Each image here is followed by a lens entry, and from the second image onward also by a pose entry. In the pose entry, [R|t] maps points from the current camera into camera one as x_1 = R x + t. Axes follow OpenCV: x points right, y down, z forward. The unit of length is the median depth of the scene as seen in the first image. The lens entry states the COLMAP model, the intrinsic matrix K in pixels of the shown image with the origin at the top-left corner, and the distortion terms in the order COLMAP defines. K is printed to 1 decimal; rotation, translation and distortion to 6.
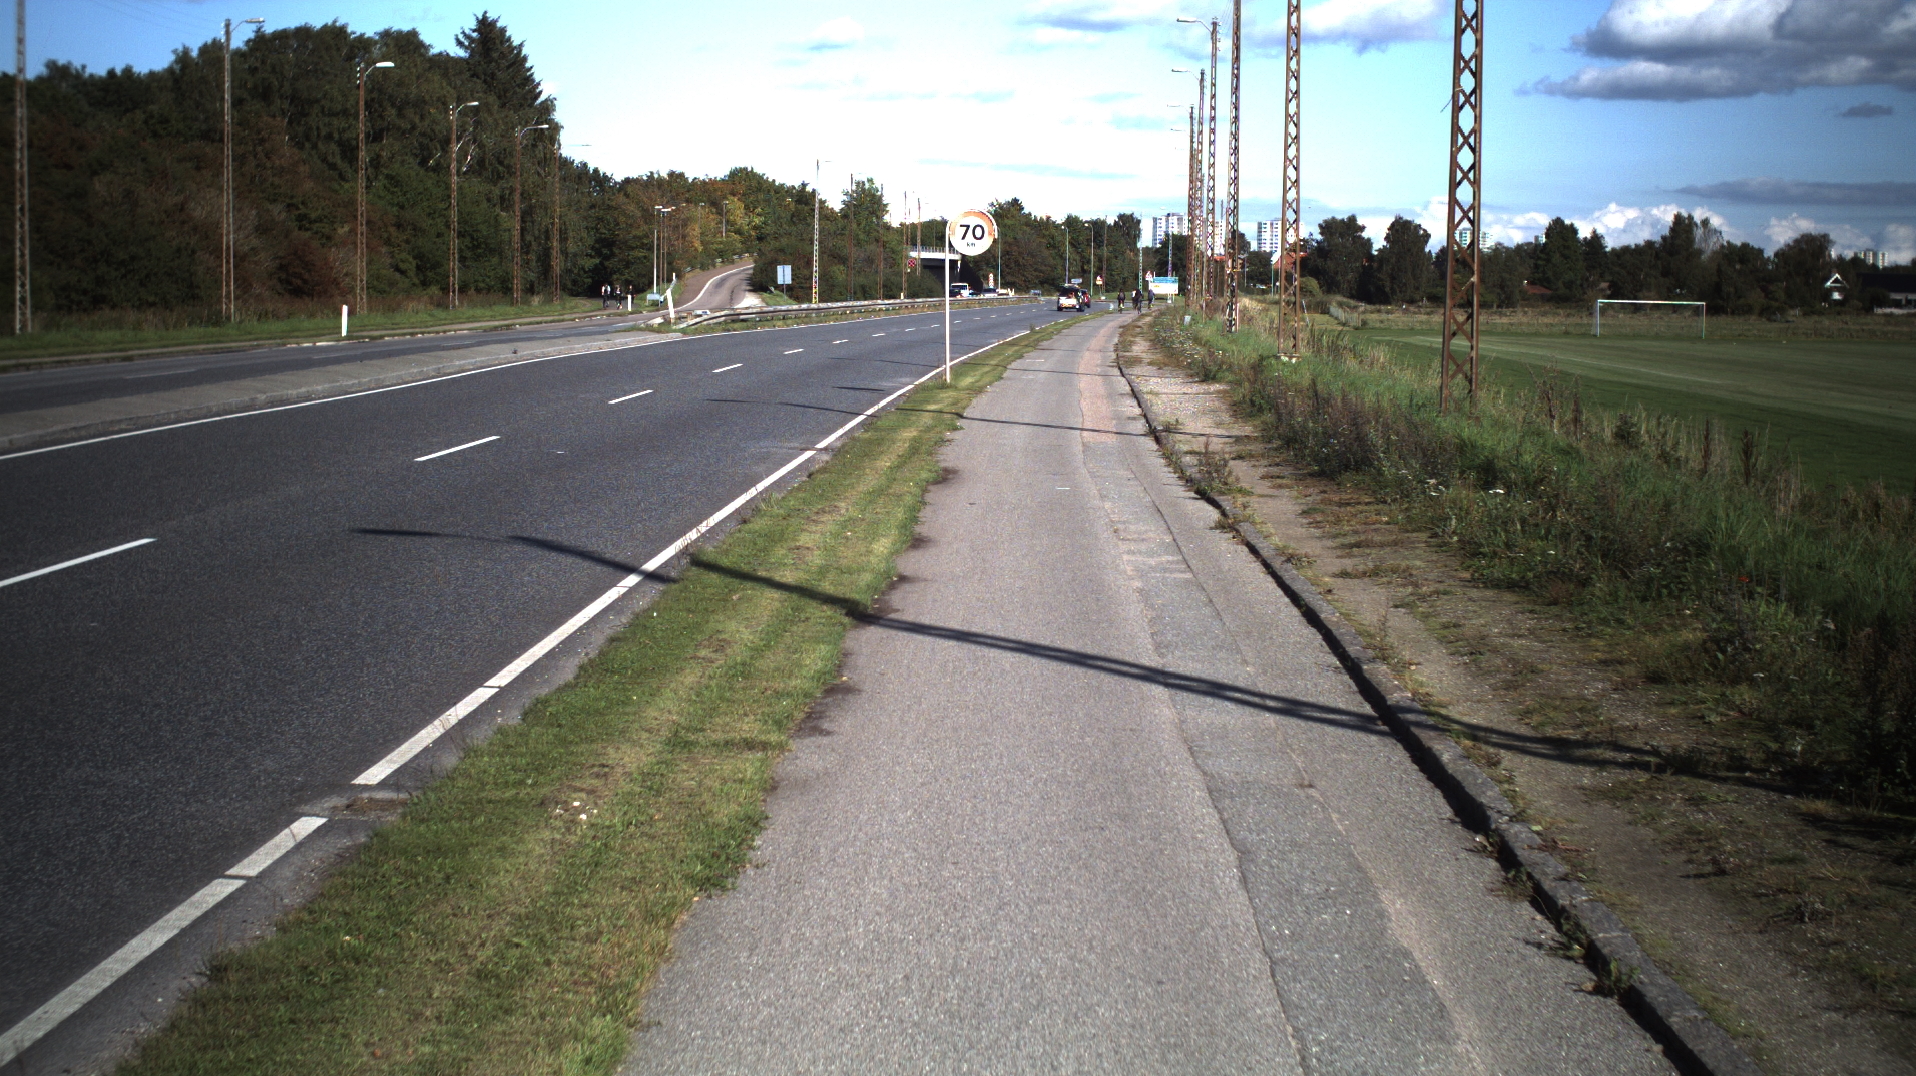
lens RADIAL K [[3322.0, 0, 958.0], [0, 3322.0, 538.0], [0, 0, 1]] dist [-0.279066, 0.253239]
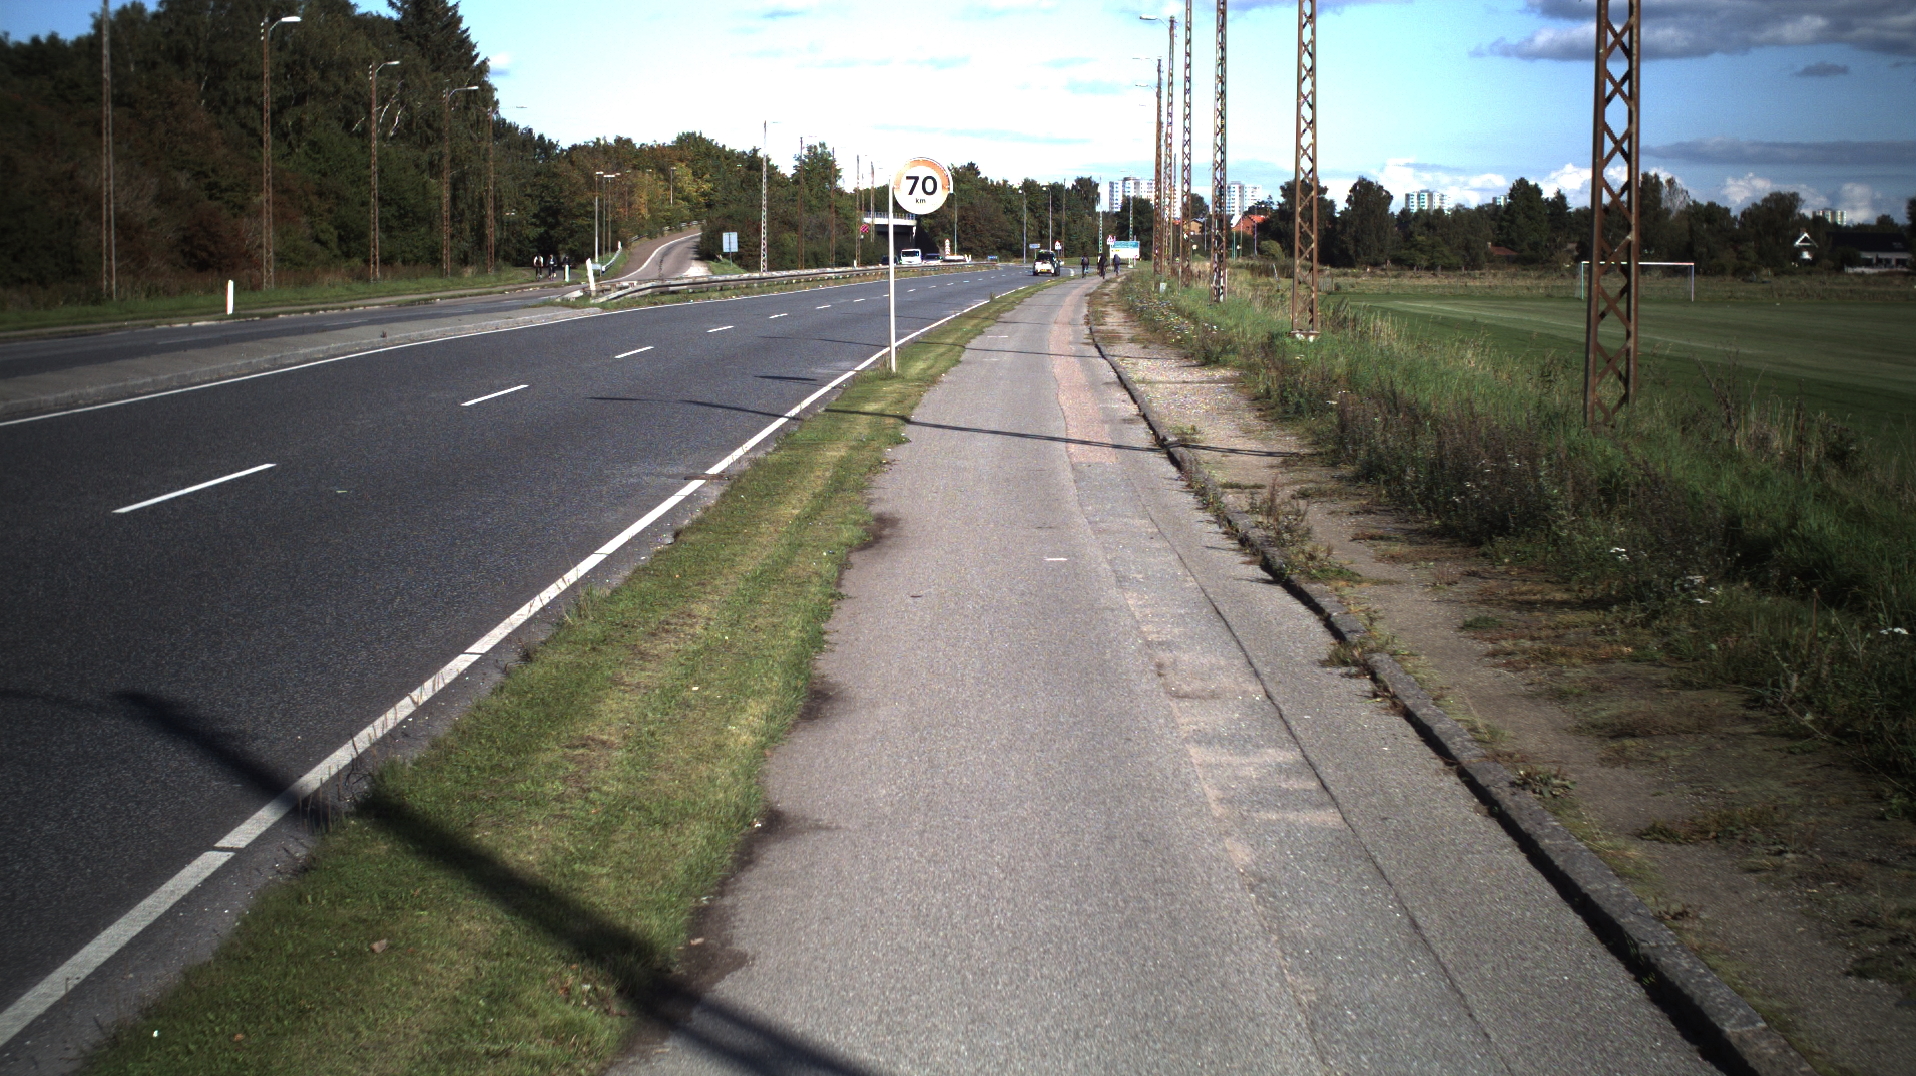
lens RADIAL K [[3322.0, 0, 958.0], [0, 3322.0, 538.0], [0, 0, 1]] dist [-0.279066, 0.253239]
pose [[0.999881, -0.009256, 0.012345, 0.000466], [0.009130, 0.999906, 0.010207, -0.002821], [-0.012438, -0.010094, 0.999872, 0.037461]]
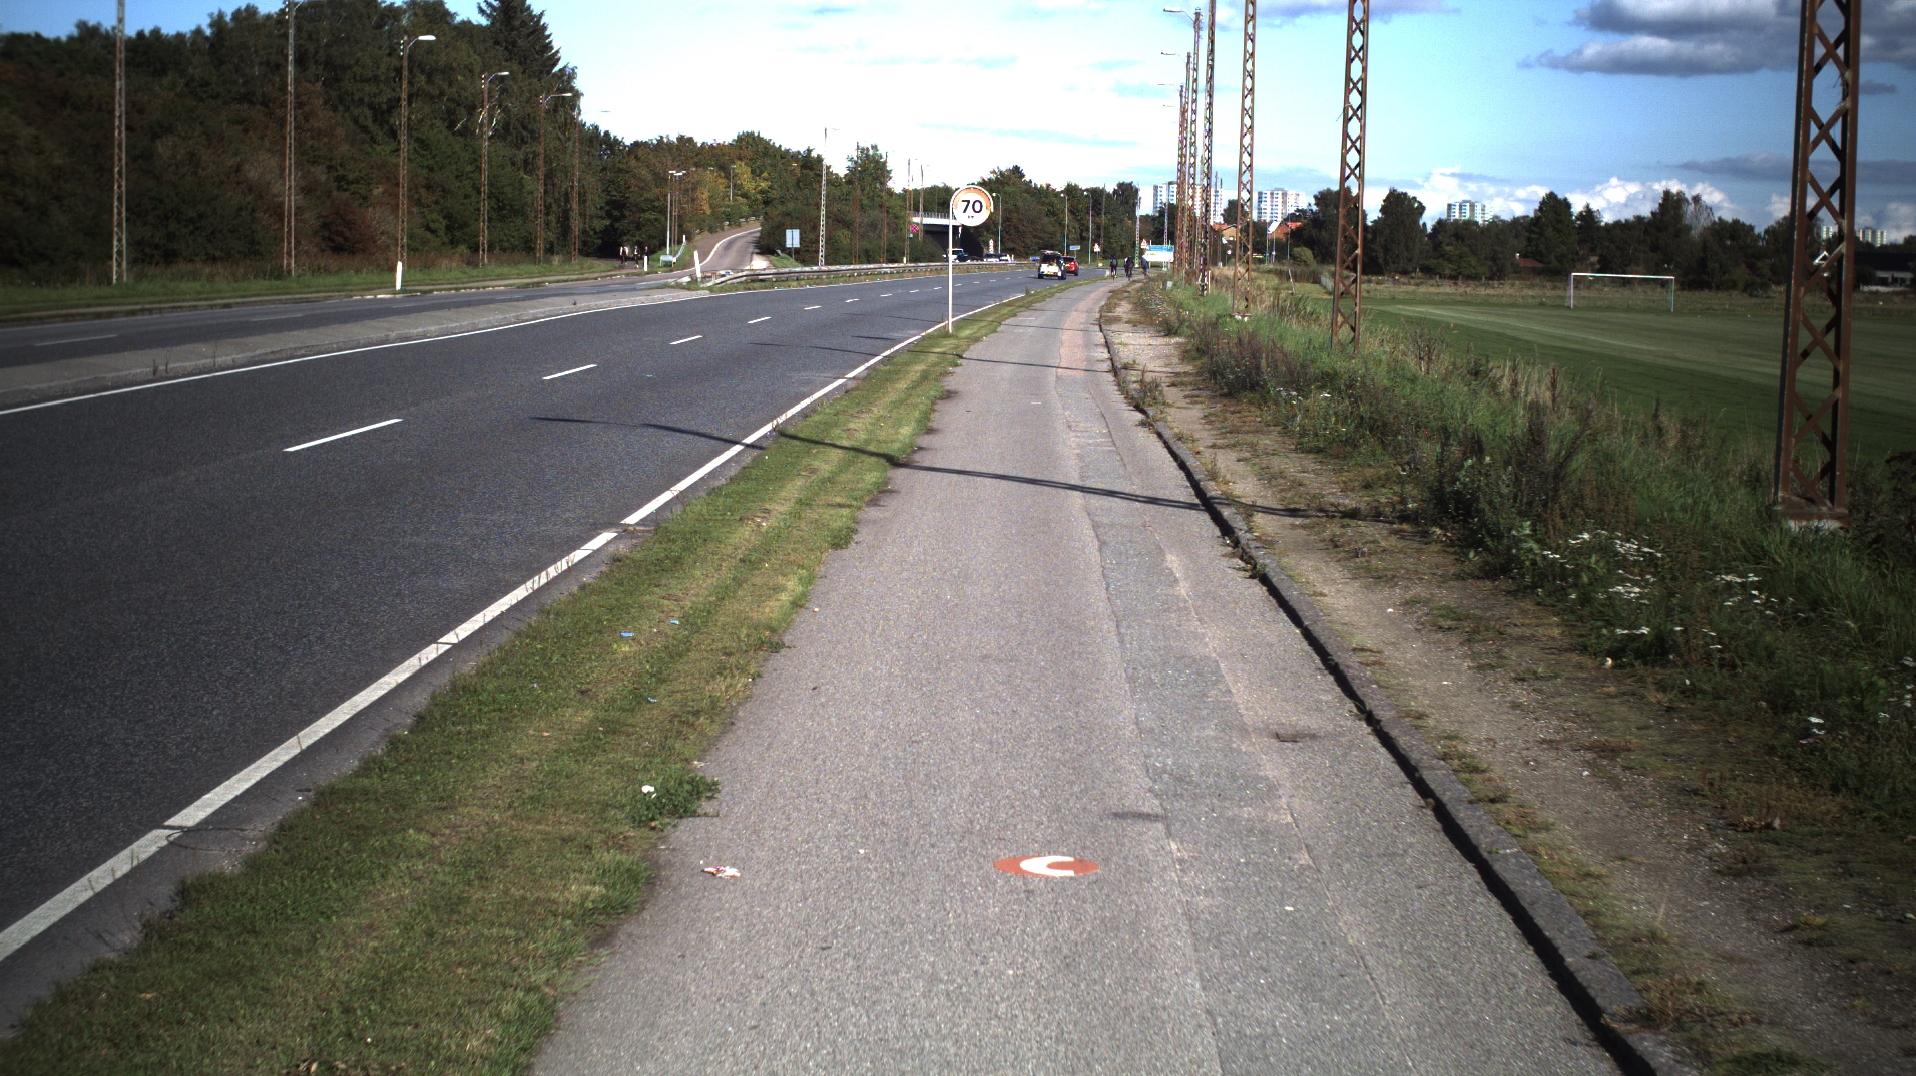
lens RADIAL K [[3322.0, 0, 958.0], [0, 3322.0, 538.0], [0, 0, 1]] dist [-0.279066, 0.253239]
pose [[0.999913, 0.013162, 0.000937, -0.000068], [-0.013171, 0.999859, 0.010438, 0.002809], [-0.000800, -0.010450, 0.999945, -0.037288]]
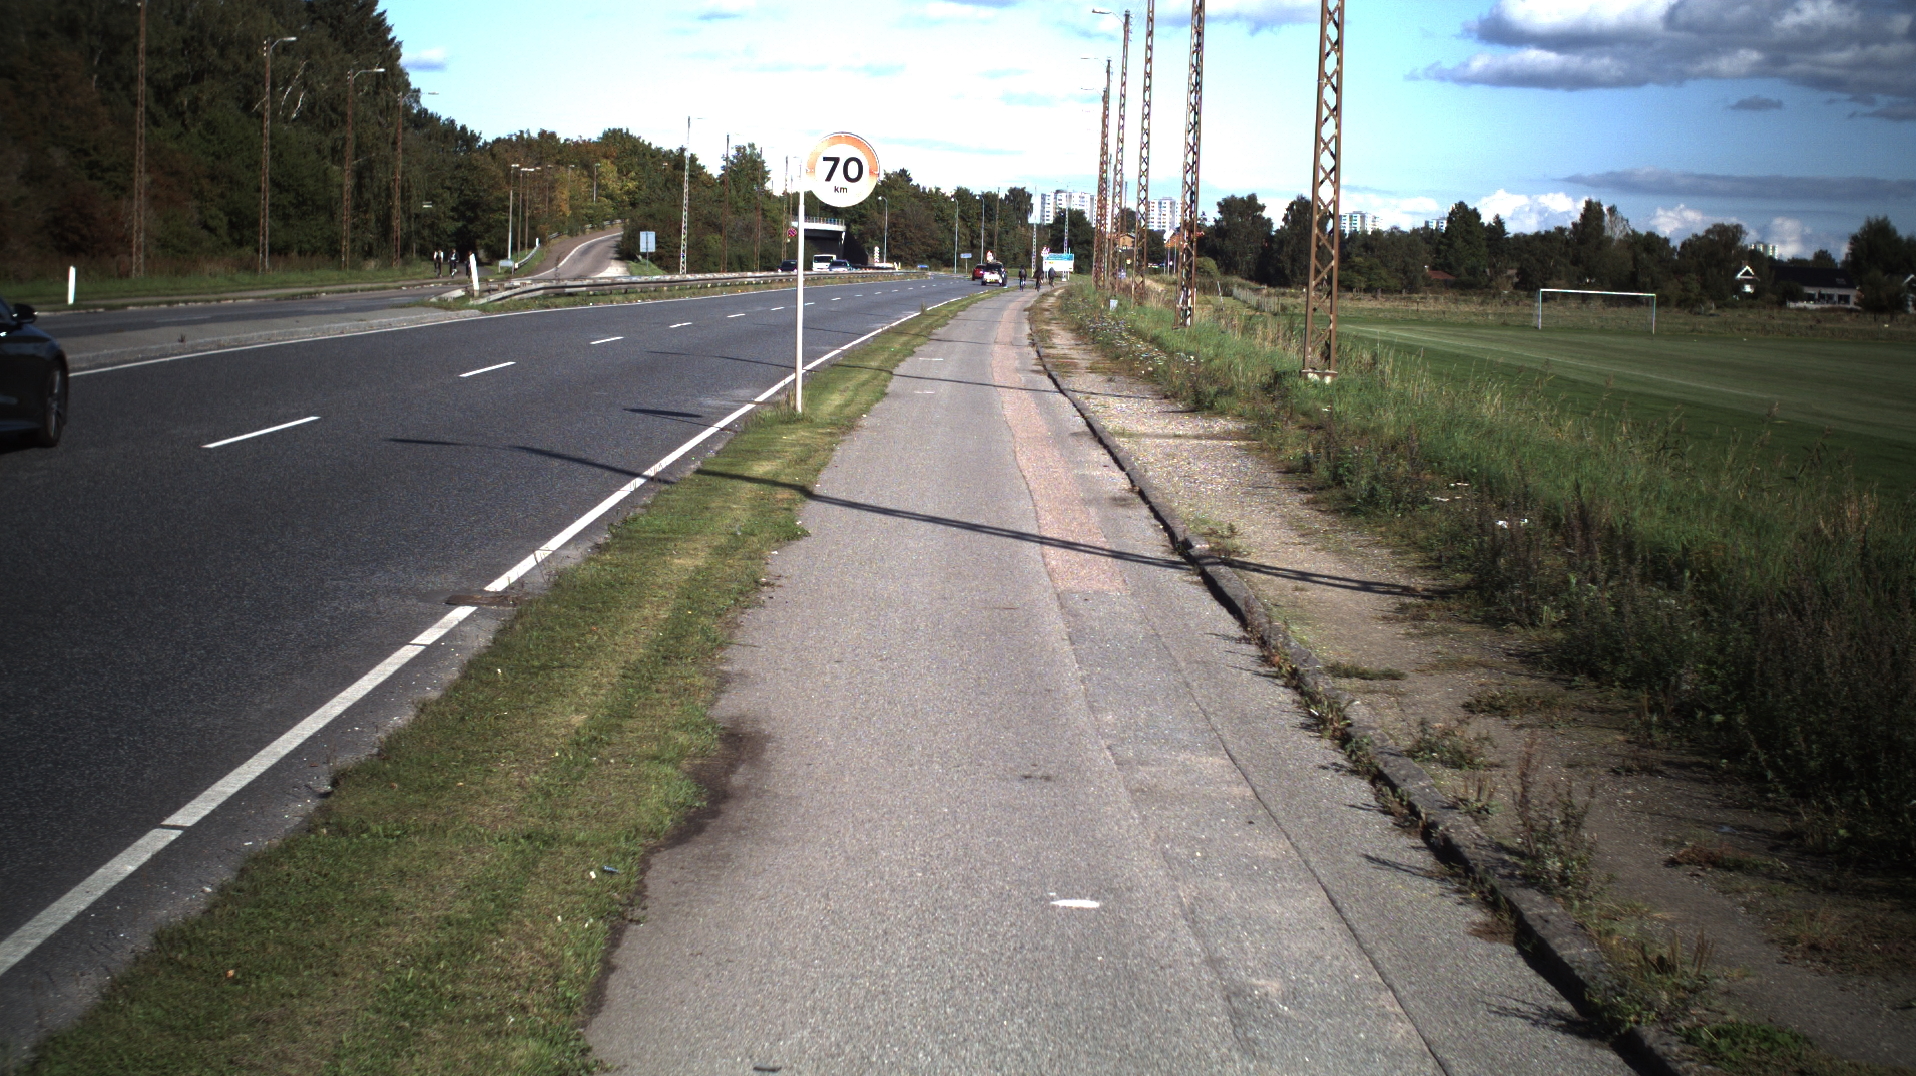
lens RADIAL K [[3322.0, 0, 958.0], [0, 3322.0, 538.0], [0, 0, 1]] dist [-0.279066, 0.253239]
pose [[0.999154, 0.019690, 0.036117, 0.000944], [-0.019971, 0.999773, 0.007443, -0.005579], [-0.035962, -0.008158, 0.999320, 0.074793]]
